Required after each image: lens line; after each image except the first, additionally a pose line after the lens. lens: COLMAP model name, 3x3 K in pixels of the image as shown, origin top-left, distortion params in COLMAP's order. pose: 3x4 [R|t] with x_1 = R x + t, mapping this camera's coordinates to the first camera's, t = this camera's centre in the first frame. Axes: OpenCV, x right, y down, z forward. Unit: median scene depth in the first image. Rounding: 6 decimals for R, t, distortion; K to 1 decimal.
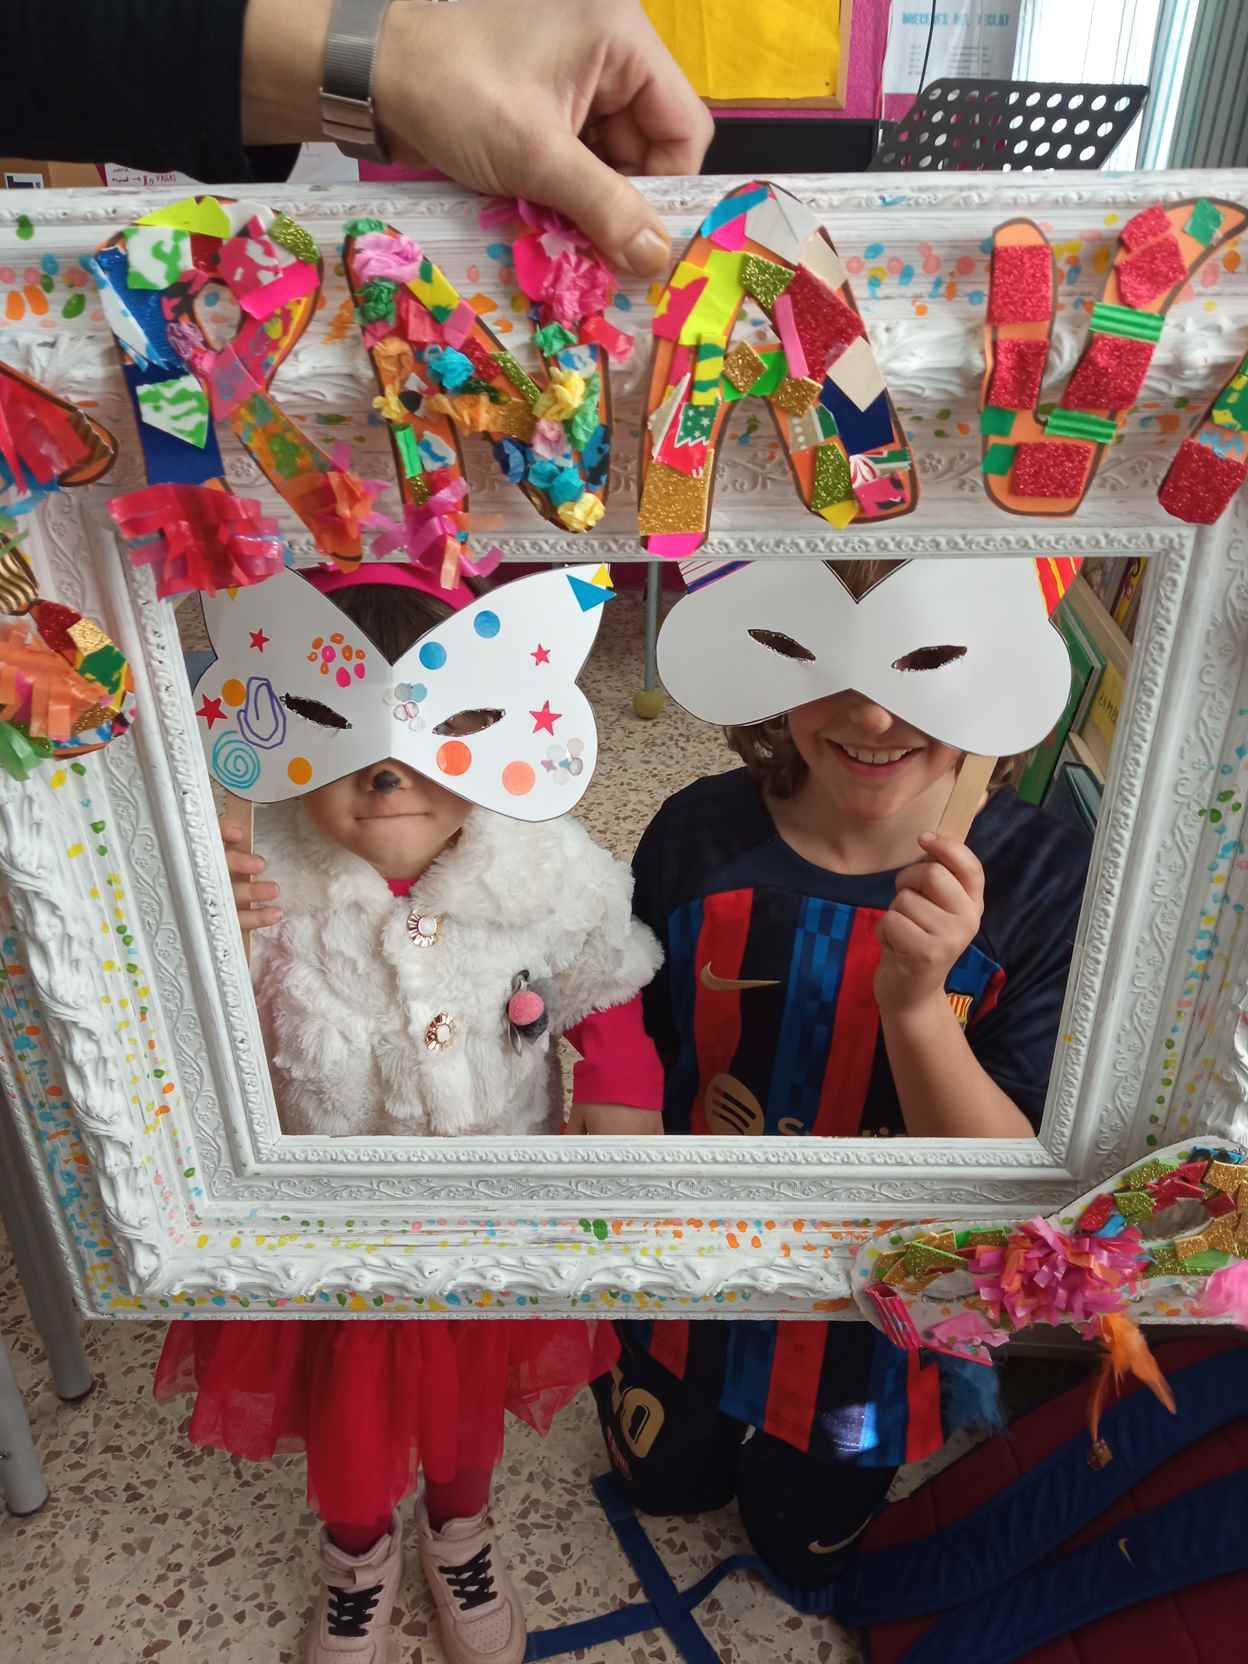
lens RADIAL K [[1332.2, 0, 621.5], [0, 1332.2, 835.4], [0, 0, 1]] dist [0.070589, -0.146545]
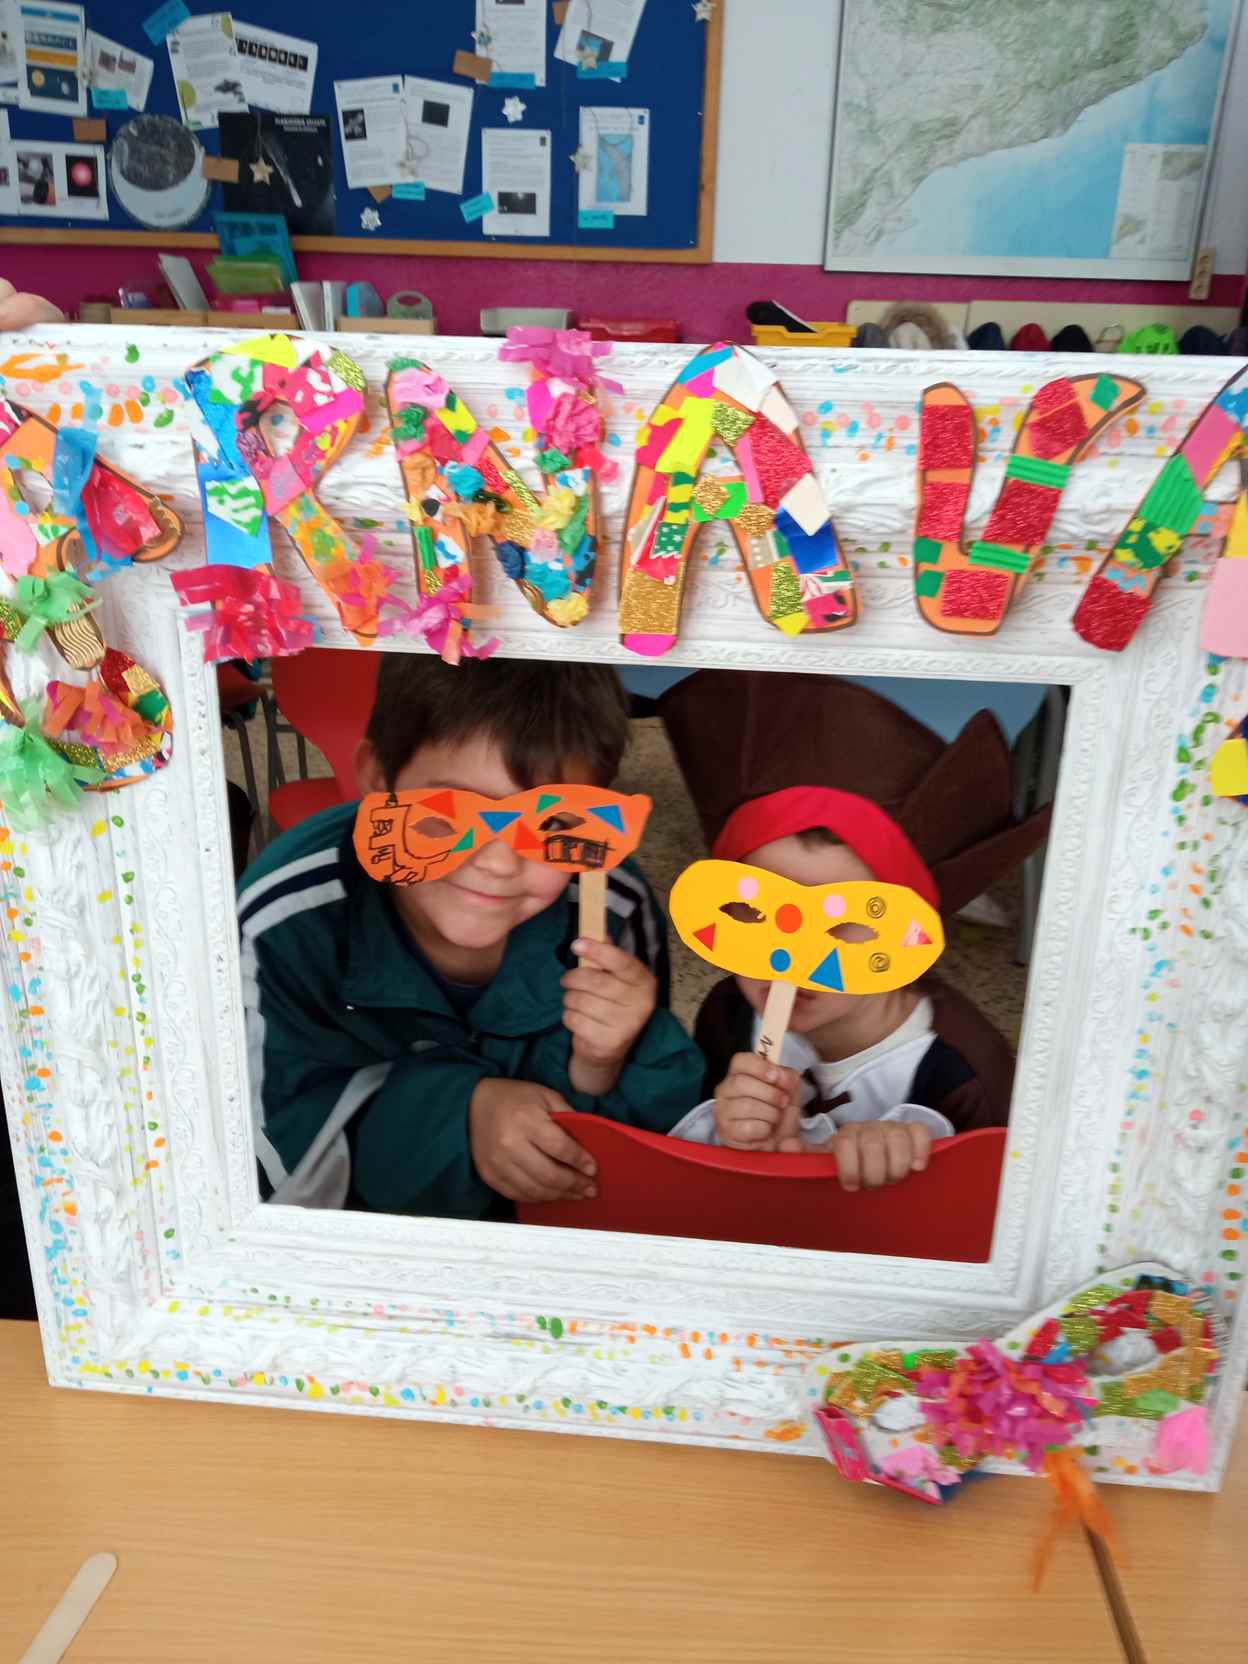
lens RADIAL K [[1345.8, 0, 611.5], [0, 1345.8, 832.9], [0, 0, 1]] dist [0.075889, -0.156136]
pose [[0.996199, 0.067136, -0.055505, 0.082541], [-0.076012, 0.981188, -0.177462, 0.150123], [0.042546, 0.181006, 0.982561, -0.112635]]
